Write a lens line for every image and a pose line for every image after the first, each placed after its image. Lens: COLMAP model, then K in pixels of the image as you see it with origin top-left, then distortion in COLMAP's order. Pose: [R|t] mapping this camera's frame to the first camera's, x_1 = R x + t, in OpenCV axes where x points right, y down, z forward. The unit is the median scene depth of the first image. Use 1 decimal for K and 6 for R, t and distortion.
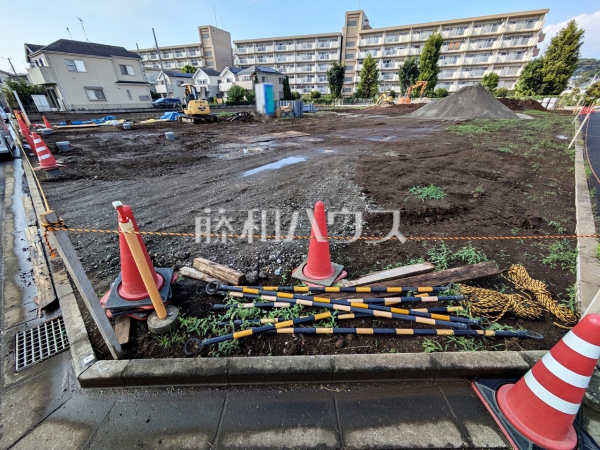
lens RADIAL K [[237.3, 0, 298.4], [0, 237.3, 224.0], [0, 0, 1]] dist [0.003510, 0.000863]
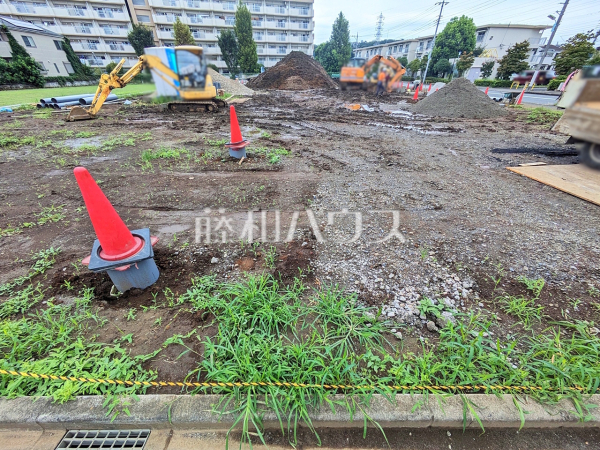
lens RADIAL K [[237.3, 0, 298.4], [0, 237.3, 224.0], [0, 0, 1]] dist [0.003510, 0.000863]
pose [[0.731610, -0.363811, 0.576531, -0.136001], [0.319275, 0.930070, 0.181750, -0.049114], [-0.602337, 0.051102, 0.796604, 0.095503]]
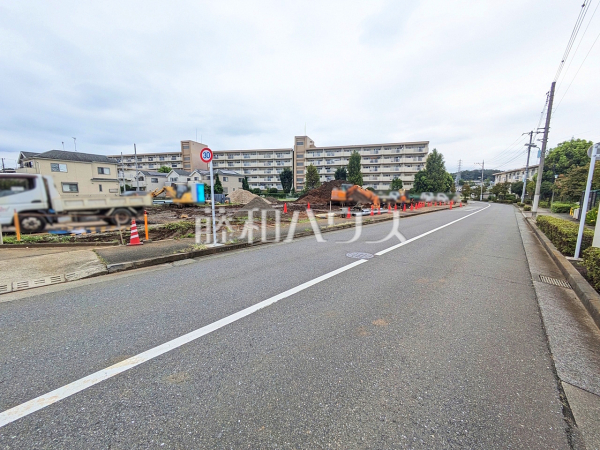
lens RADIAL K [[237.3, 0, 298.4], [0, 237.3, 224.0], [0, 0, 1]] dist [0.003510, 0.000863]
pose [[0.996063, 0.002833, 0.088598, 0.108780], [0.028310, 0.936977, -0.348242, 0.047803], [-0.084001, 0.349379, 0.933208, -0.092079]]
